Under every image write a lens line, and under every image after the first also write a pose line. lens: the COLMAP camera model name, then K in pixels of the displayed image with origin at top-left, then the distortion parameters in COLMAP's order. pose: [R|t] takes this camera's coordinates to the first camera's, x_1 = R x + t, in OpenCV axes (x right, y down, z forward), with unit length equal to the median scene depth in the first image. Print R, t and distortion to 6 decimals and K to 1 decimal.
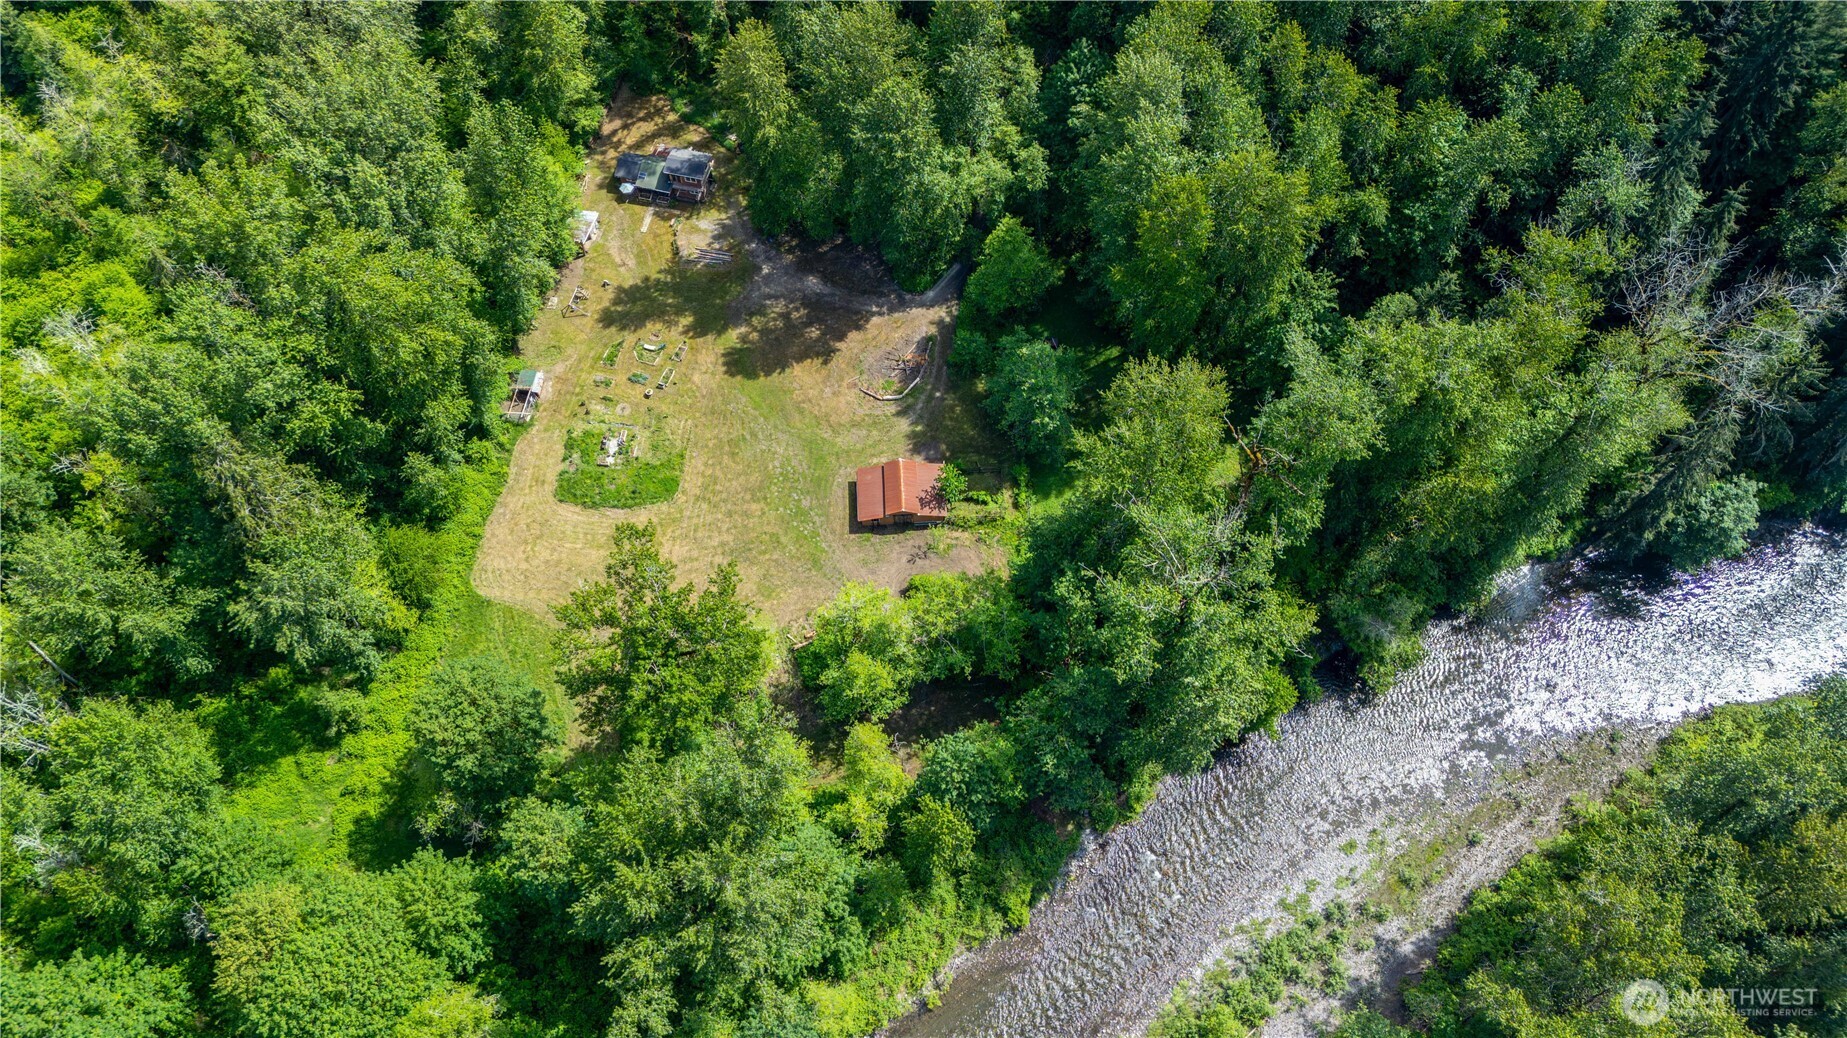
lens RADIAL K [[1333.5, 0, 923.5], [0, 1333.5, 519.0], [0, 0, 1]] dist [0.068888, -0.131485]
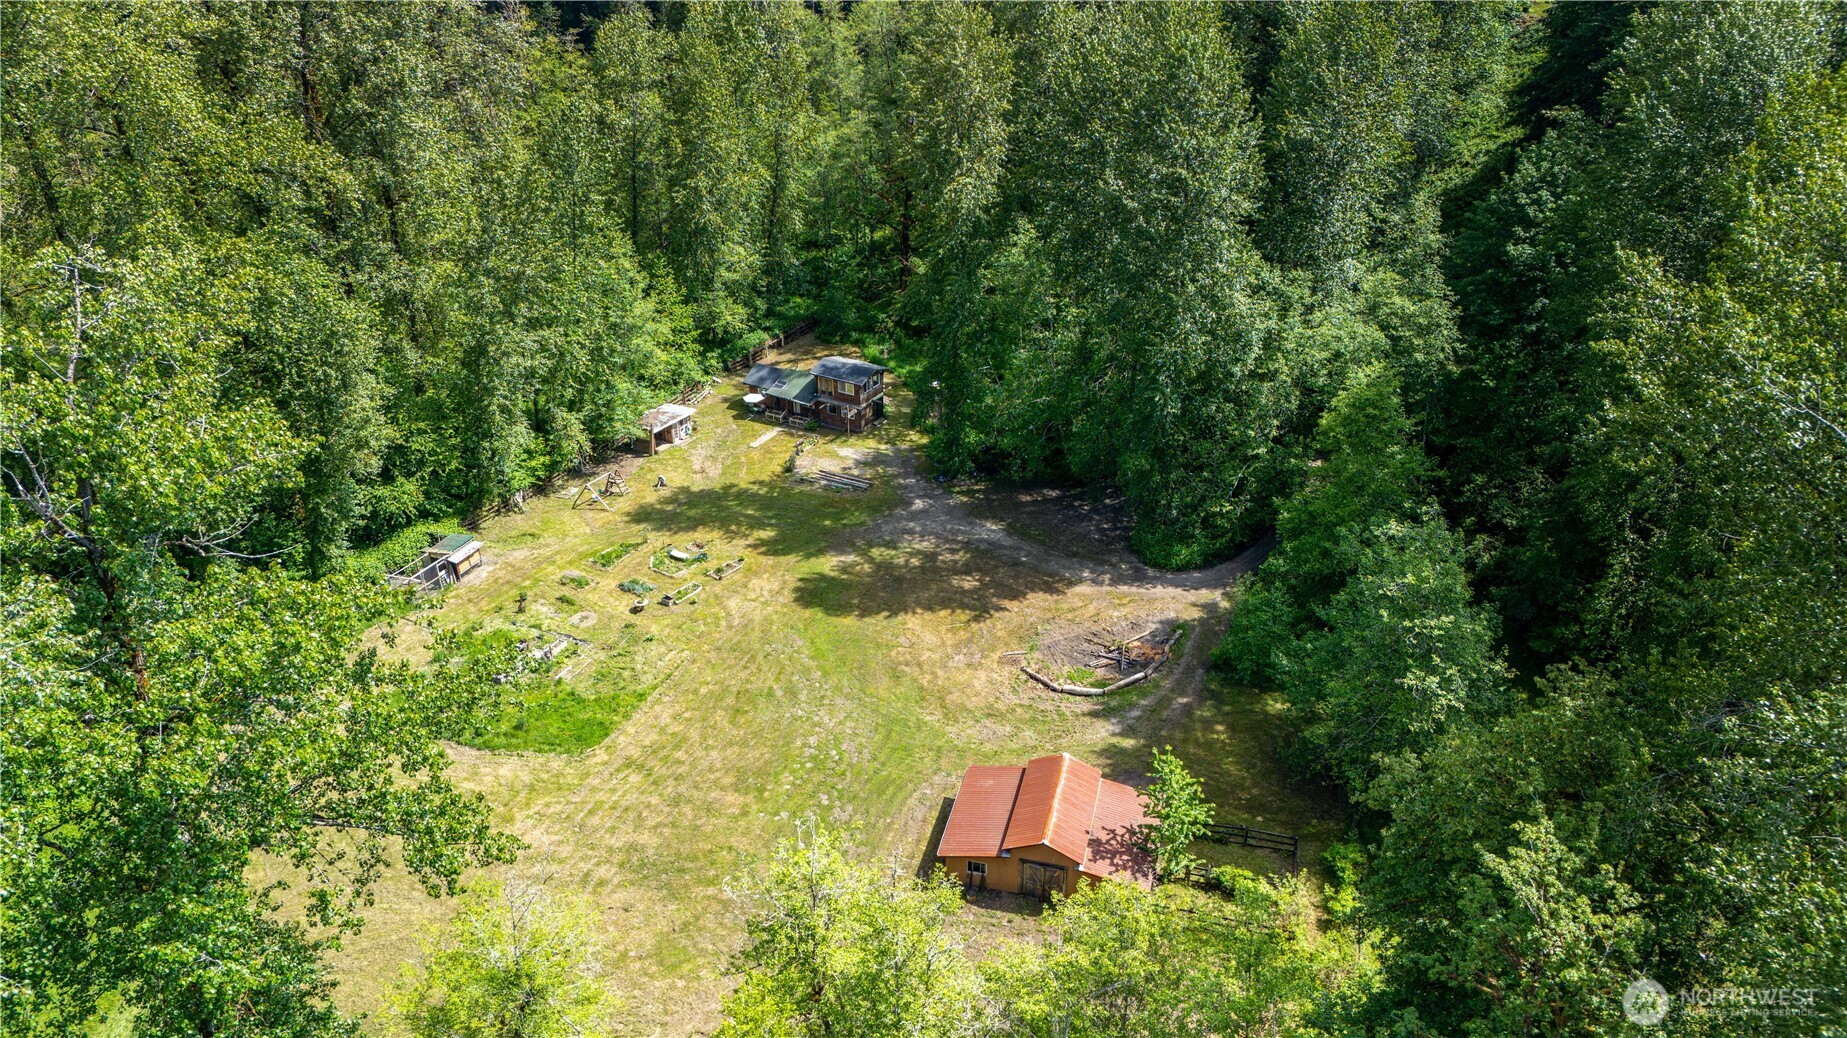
lens RADIAL K [[1333.5, 0, 923.5], [0, 1333.5, 519.0], [0, 0, 1]] dist [0.068888, -0.131485]
pose [[0.954305, 0.150804, -0.257993, 0.037177], [-0.267565, 0.815663, -0.512936, 0.123657], [0.133082, 0.558527, 0.818741, 0.548764]]
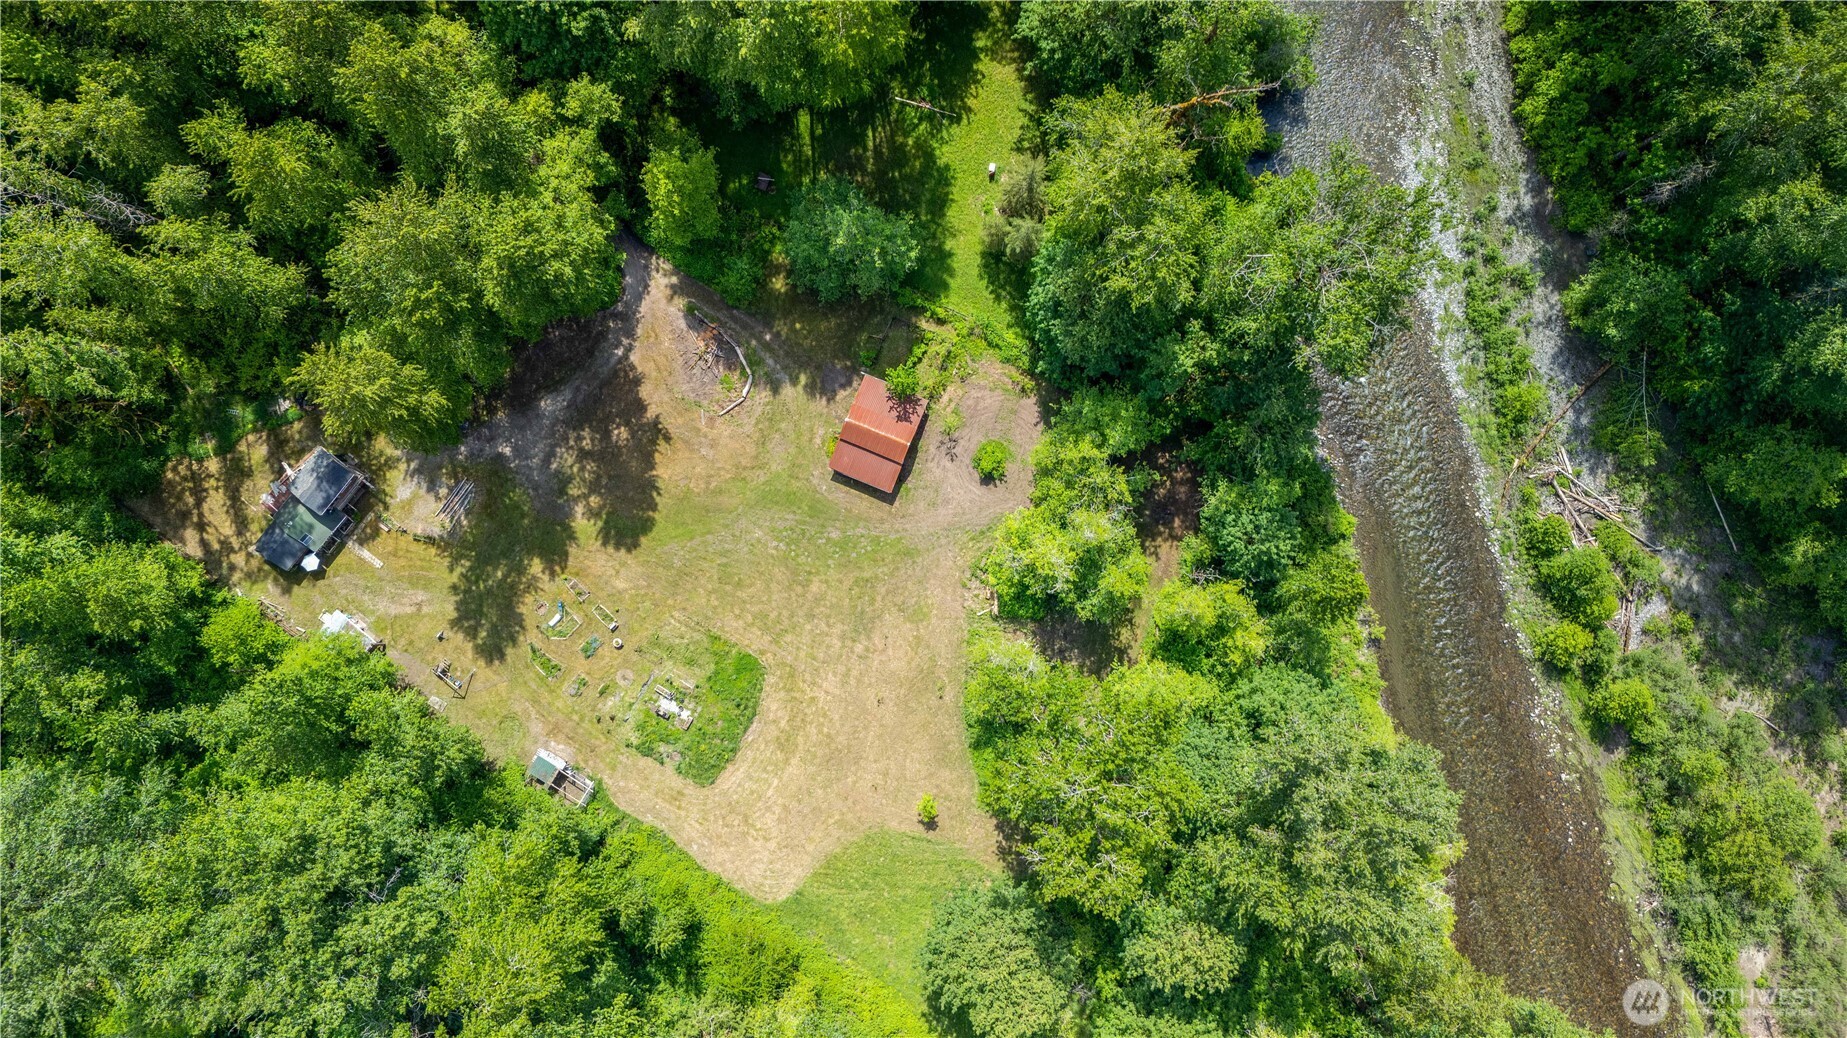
lens RADIAL K [[1333.5, 0, 923.5], [0, 1333.5, 519.0], [0, 0, 1]] dist [0.068888, -0.131485]
pose [[0.426356, -0.904512, 0.008877, -0.058381], [0.801861, 0.382475, 0.459056, -0.354549], [-0.418616, -0.188603, 0.888363, 0.179621]]
